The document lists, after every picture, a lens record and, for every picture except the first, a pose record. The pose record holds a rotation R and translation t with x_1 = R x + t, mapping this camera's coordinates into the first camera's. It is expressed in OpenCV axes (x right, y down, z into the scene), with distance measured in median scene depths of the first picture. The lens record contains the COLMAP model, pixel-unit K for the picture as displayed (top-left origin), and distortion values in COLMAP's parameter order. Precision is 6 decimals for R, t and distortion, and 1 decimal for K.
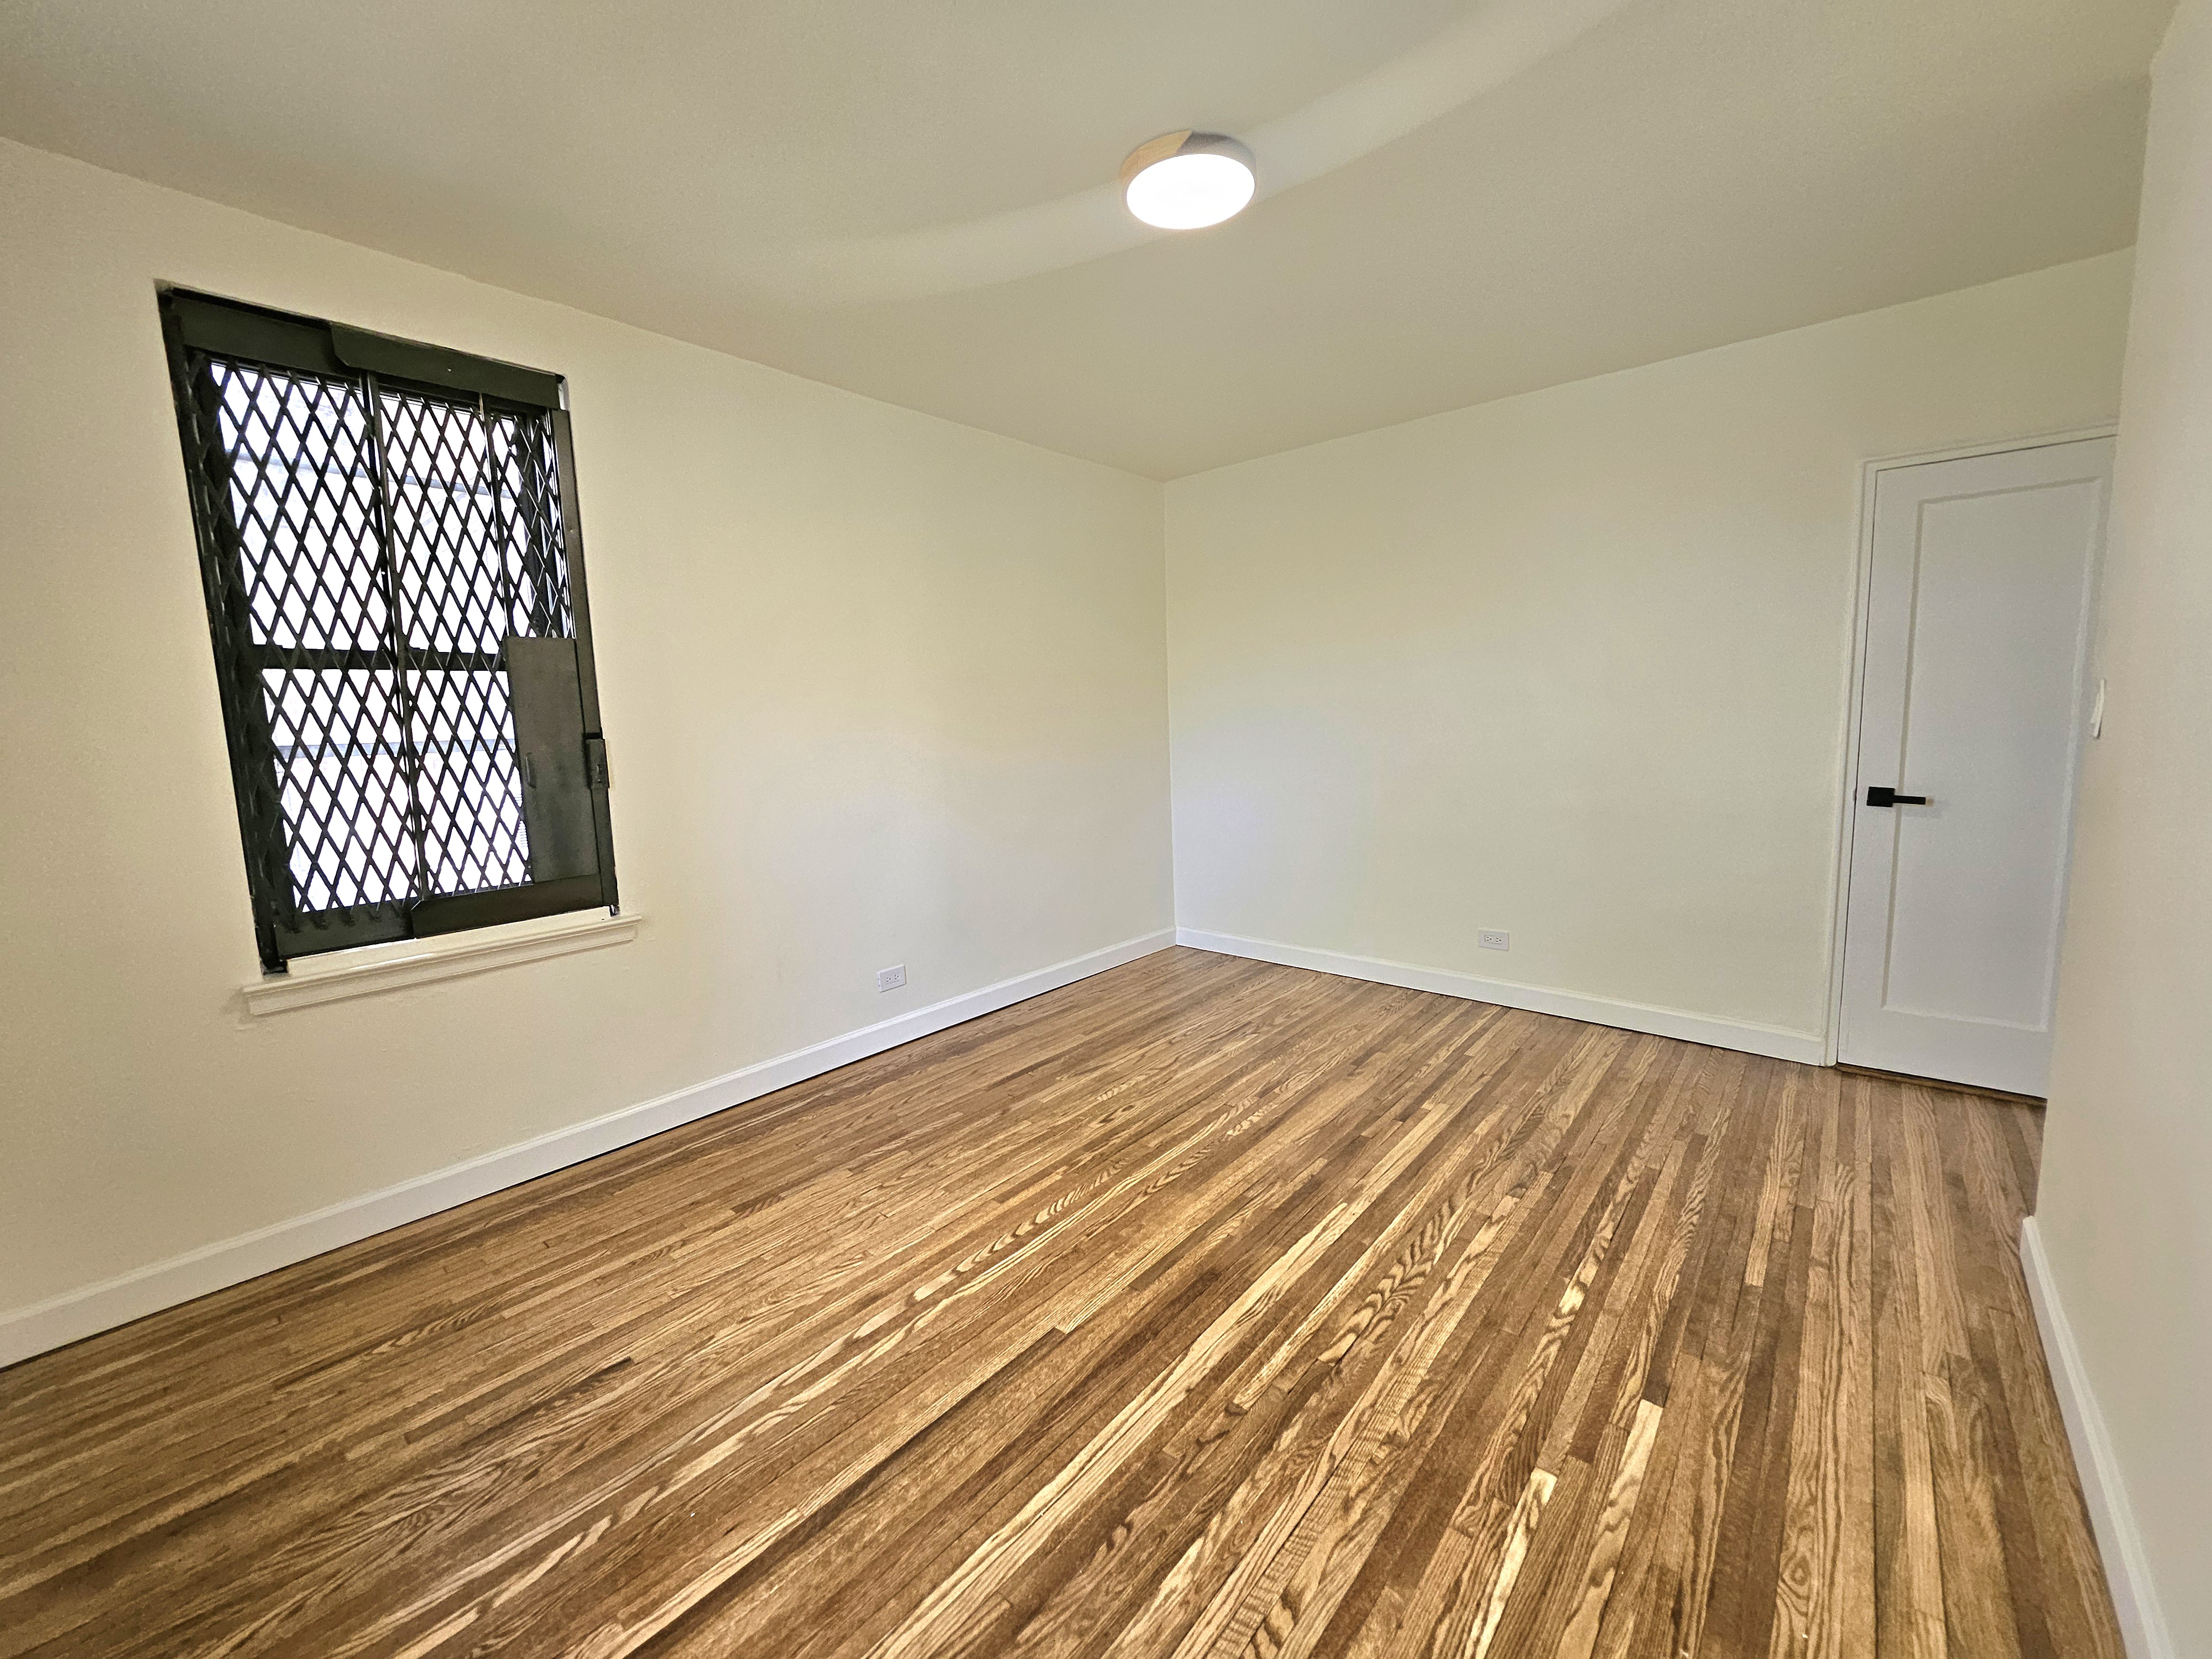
lens RADIAL K [[873.1, 0, 1103.8], [0, 873.1, 832.0], [0, 0, 1]] dist [0.010135, -0.007654]
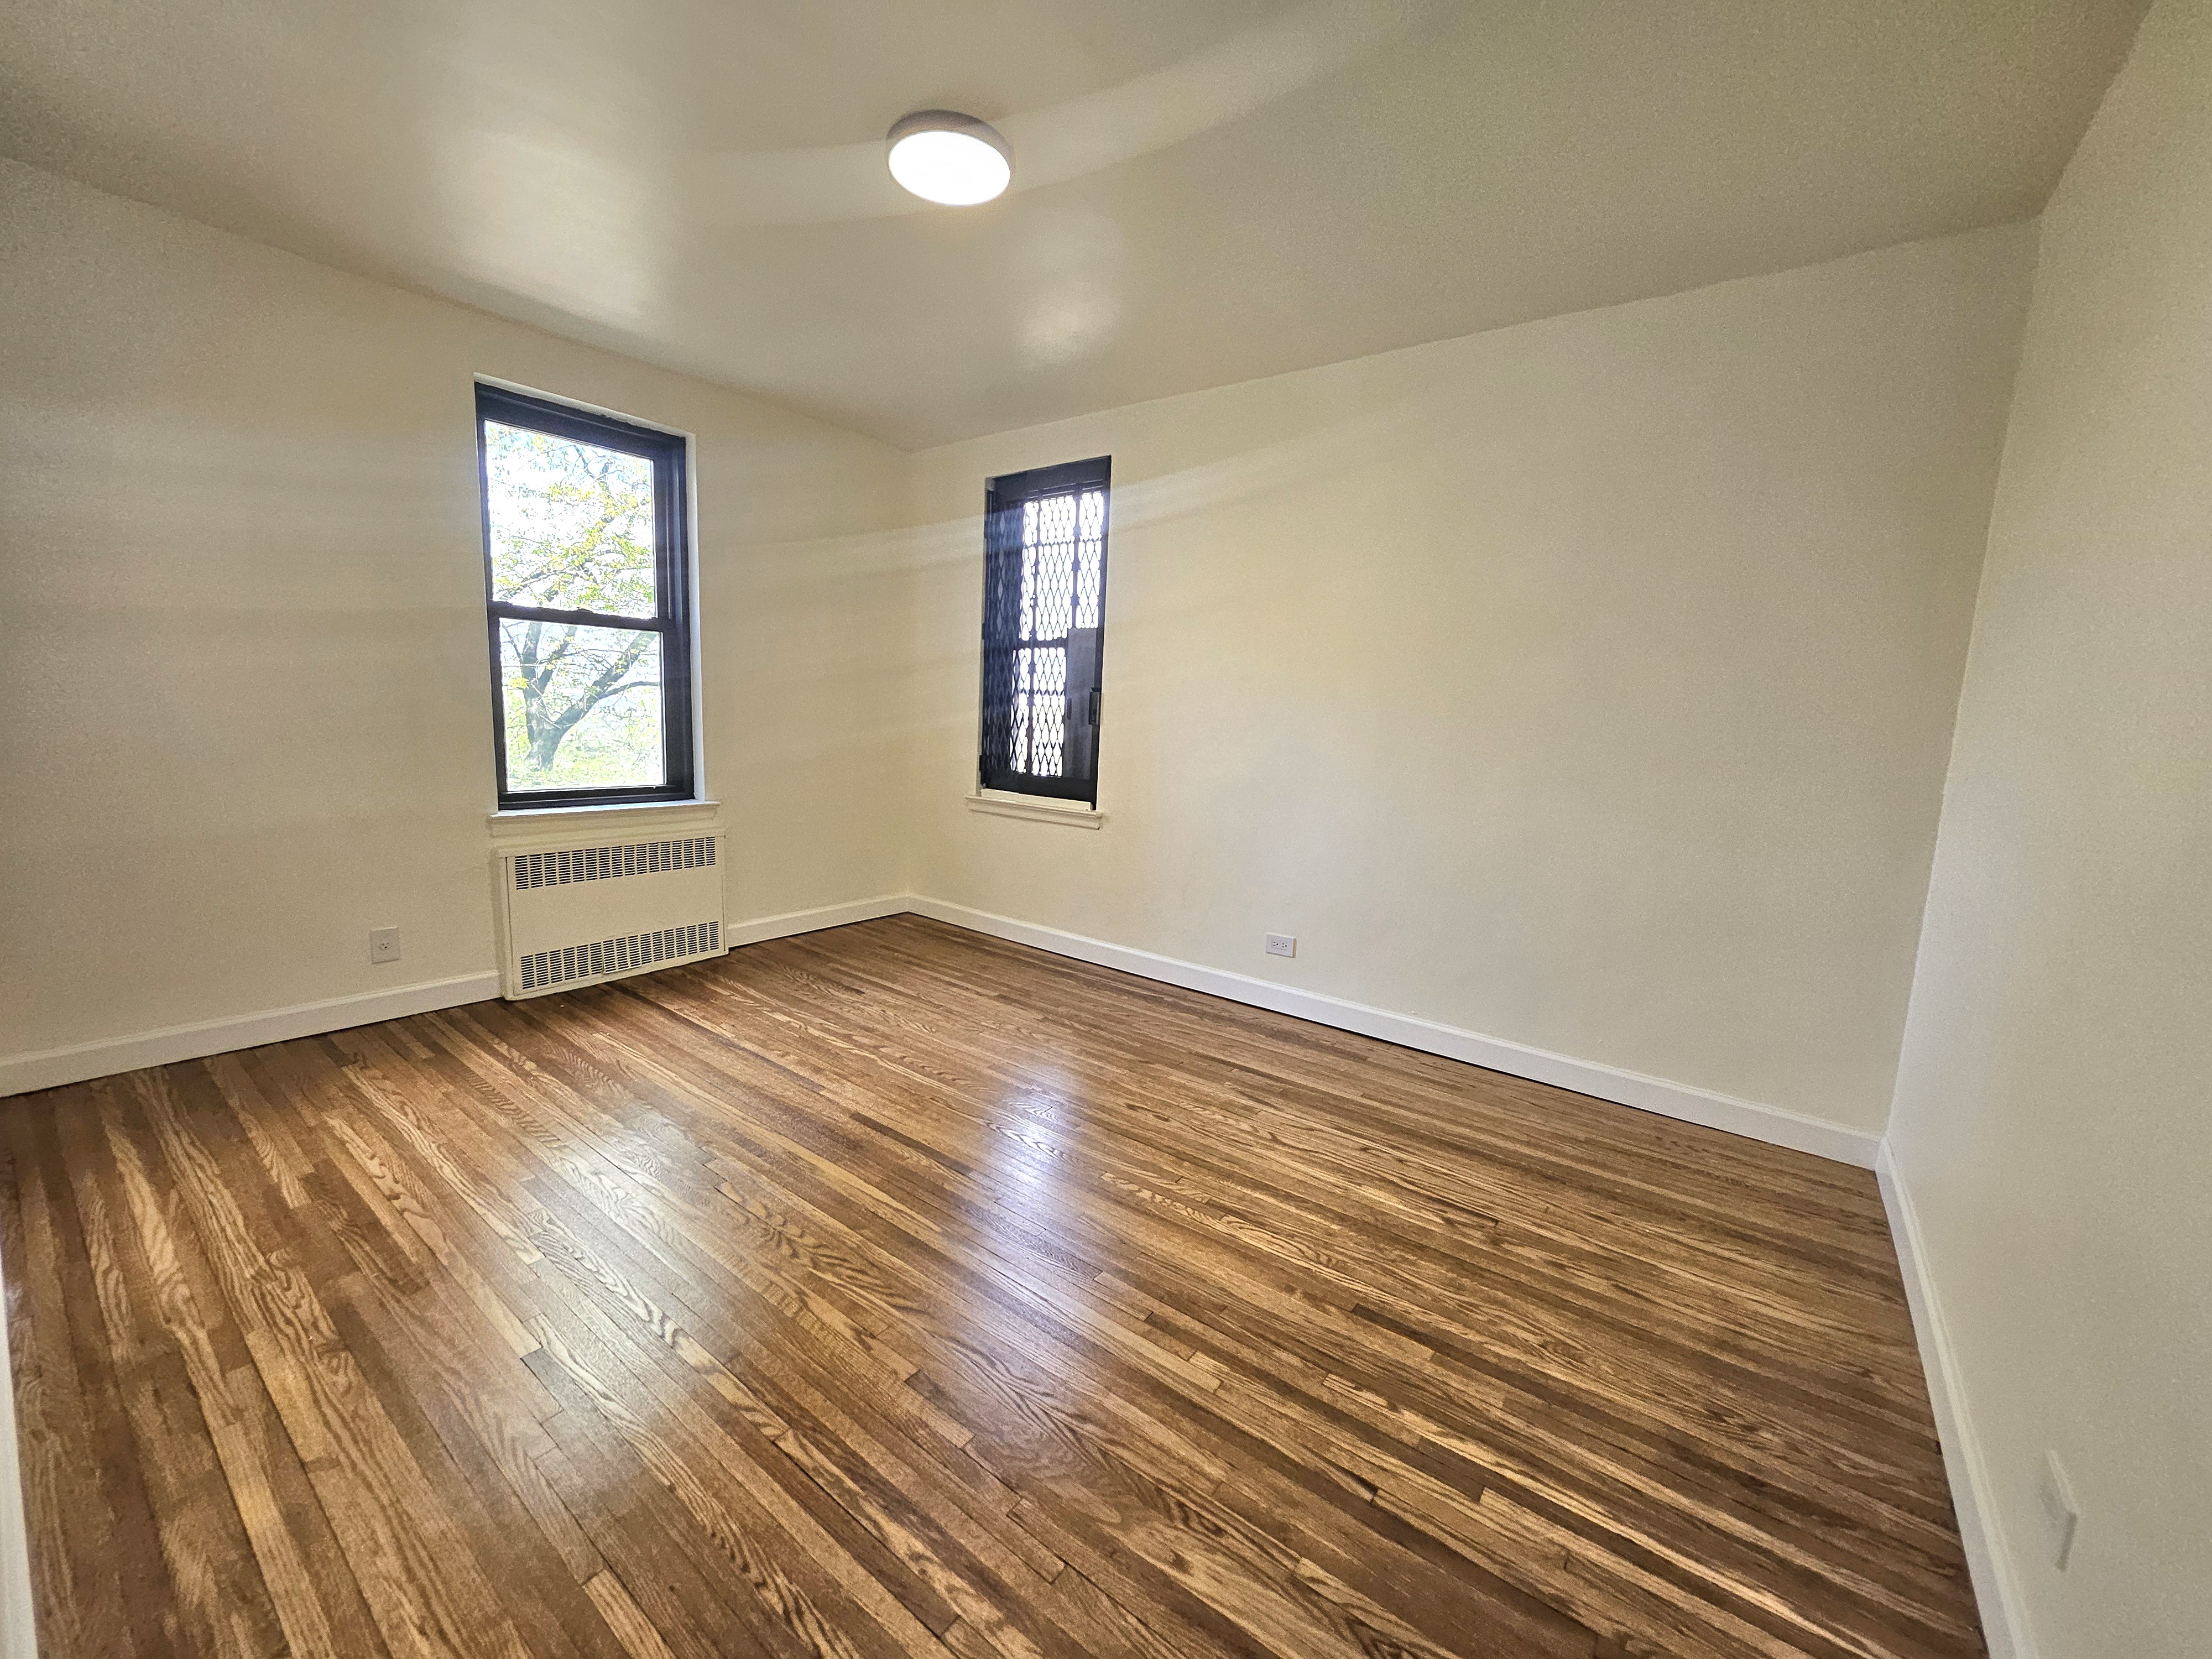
lens RADIAL K [[870.8, 0, 1106.0], [0, 870.8, 829.5], [0, 0, 1]] dist [-0.001023, -0.000475]
pose [[0.061139, 0.171326, -0.983316, 1.103415], [-0.176328, 0.971518, 0.158307, -0.135865], [0.982431, 0.163708, 0.089607, 1.048514]]
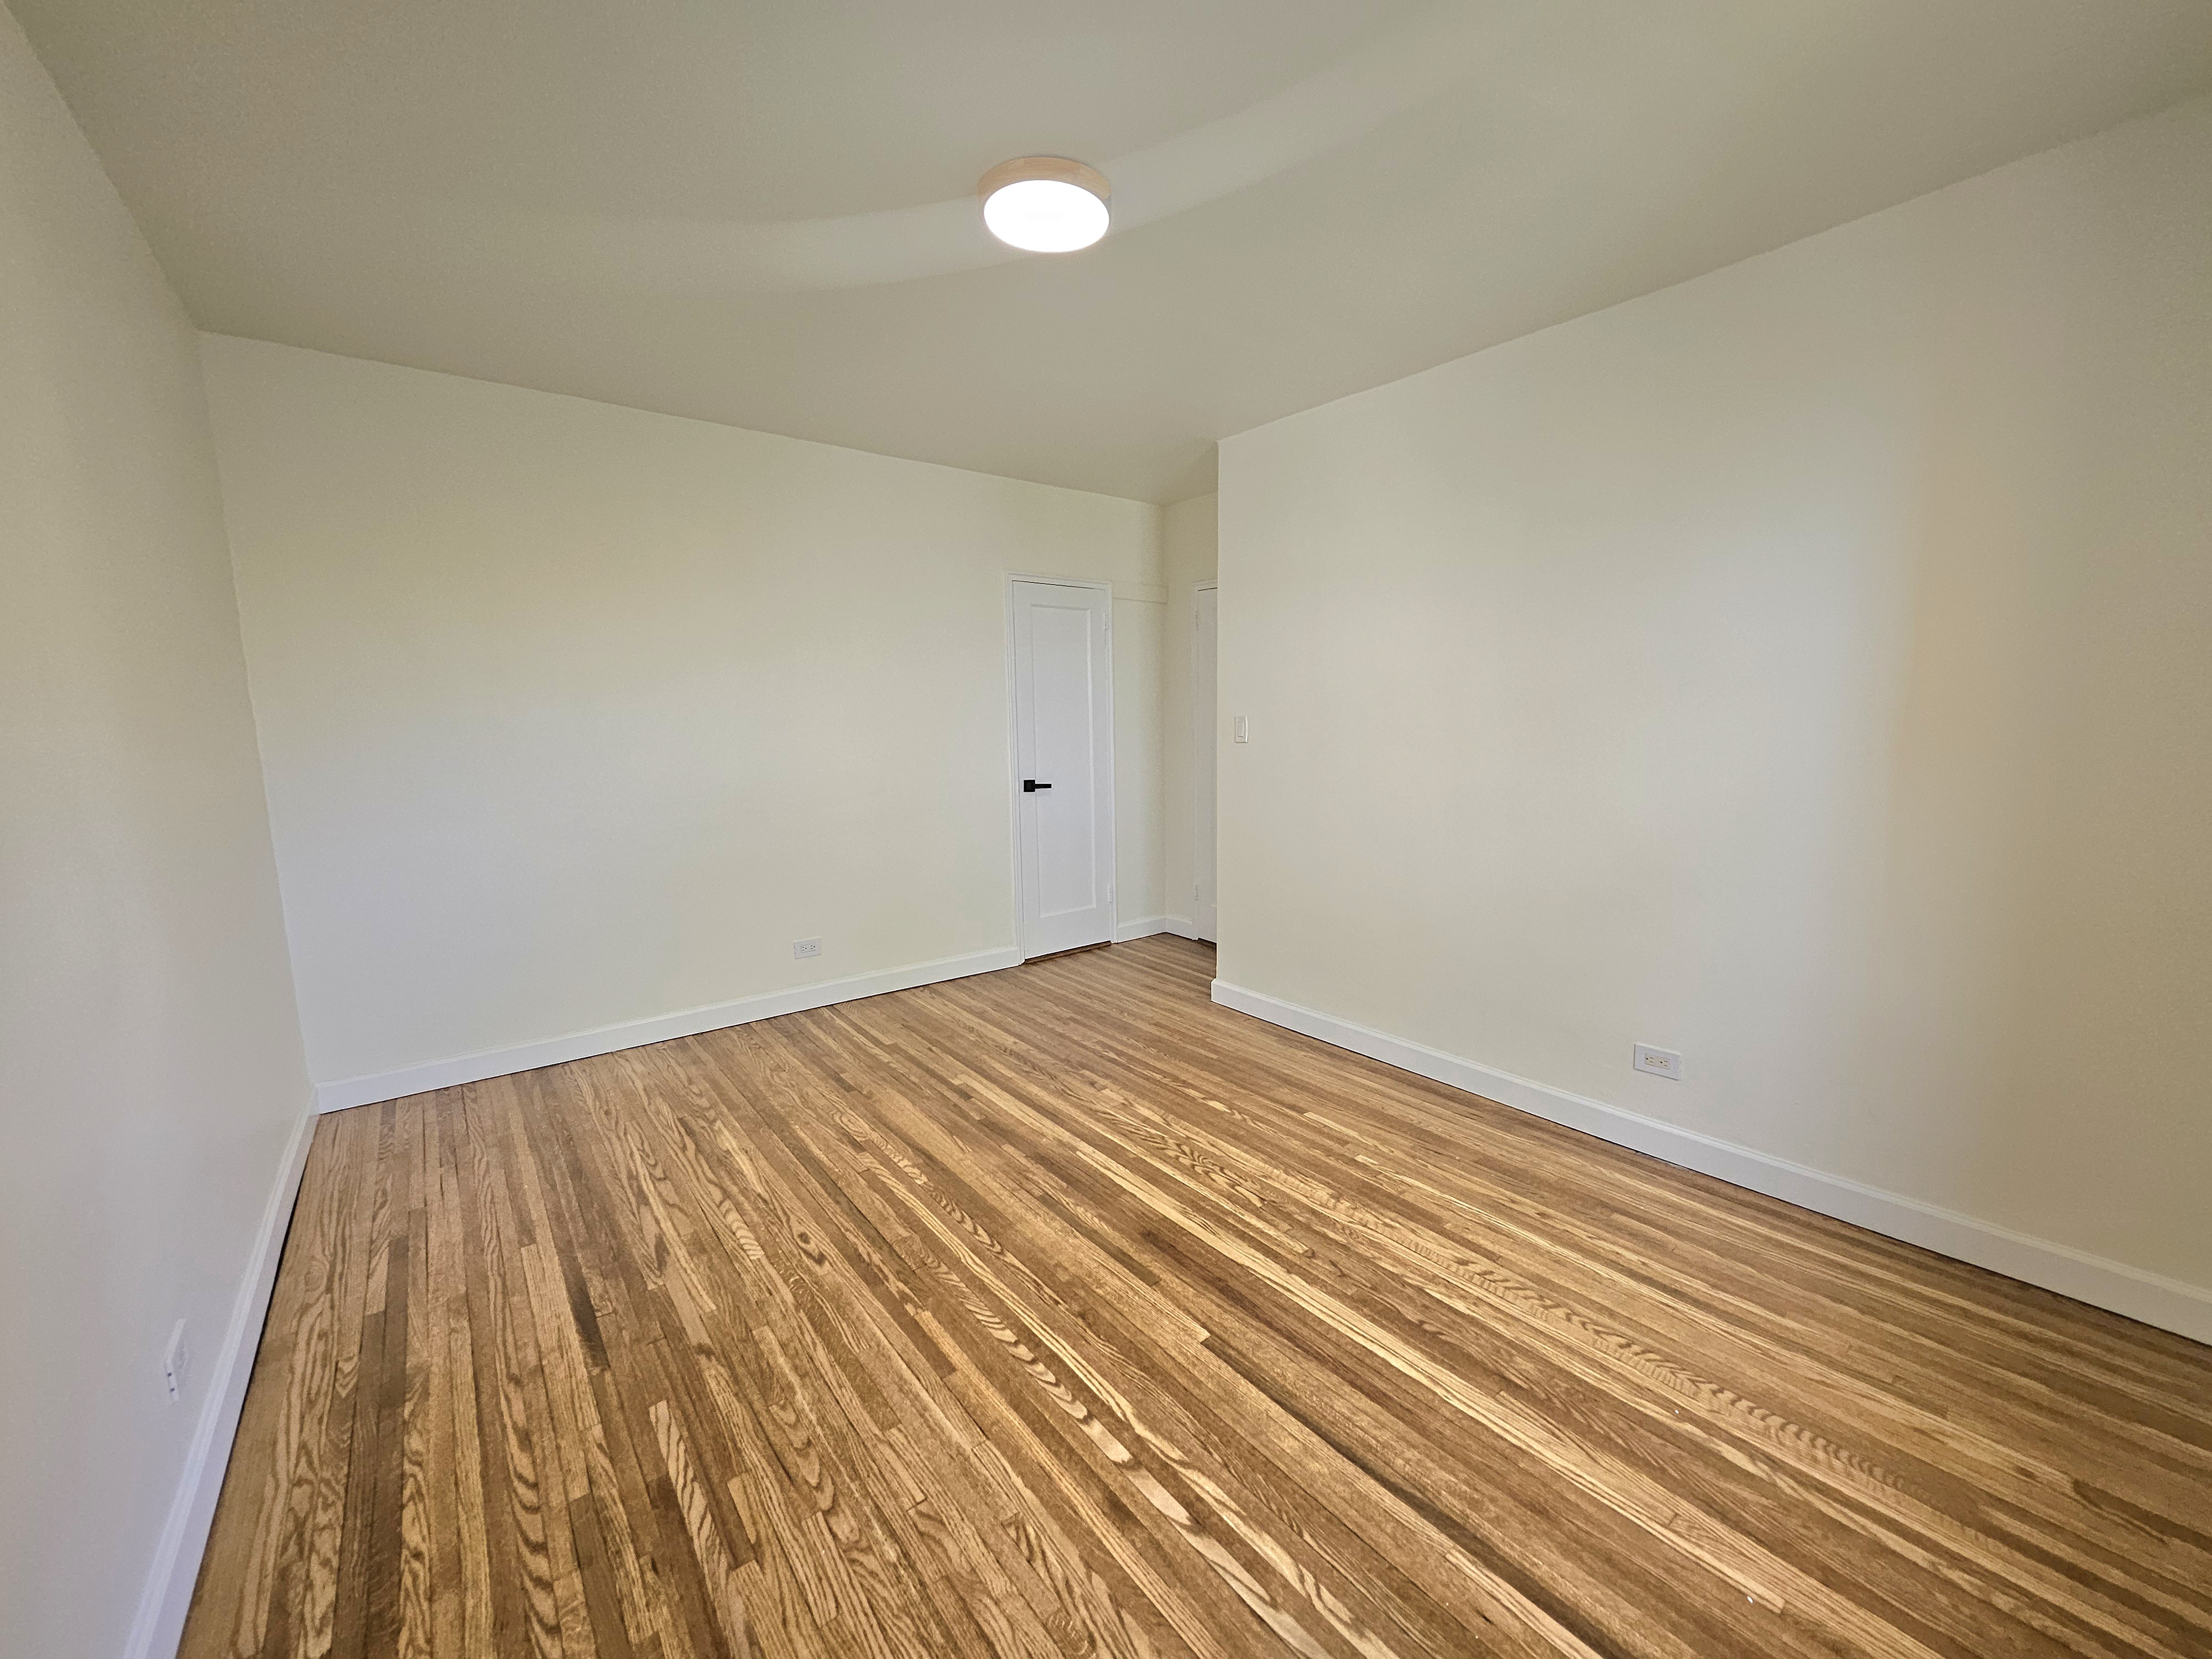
lens RADIAL K [[873.1, 0, 1103.8], [0, 873.1, 832.0], [0, 0, 1]] dist [0.010135, -0.007654]
pose [[0.193249, -0.104940, 0.975521, -0.822937], [0.136107, 0.987518, 0.079268, -0.082584], [-0.971663, 0.117457, 0.205120, 0.697946]]
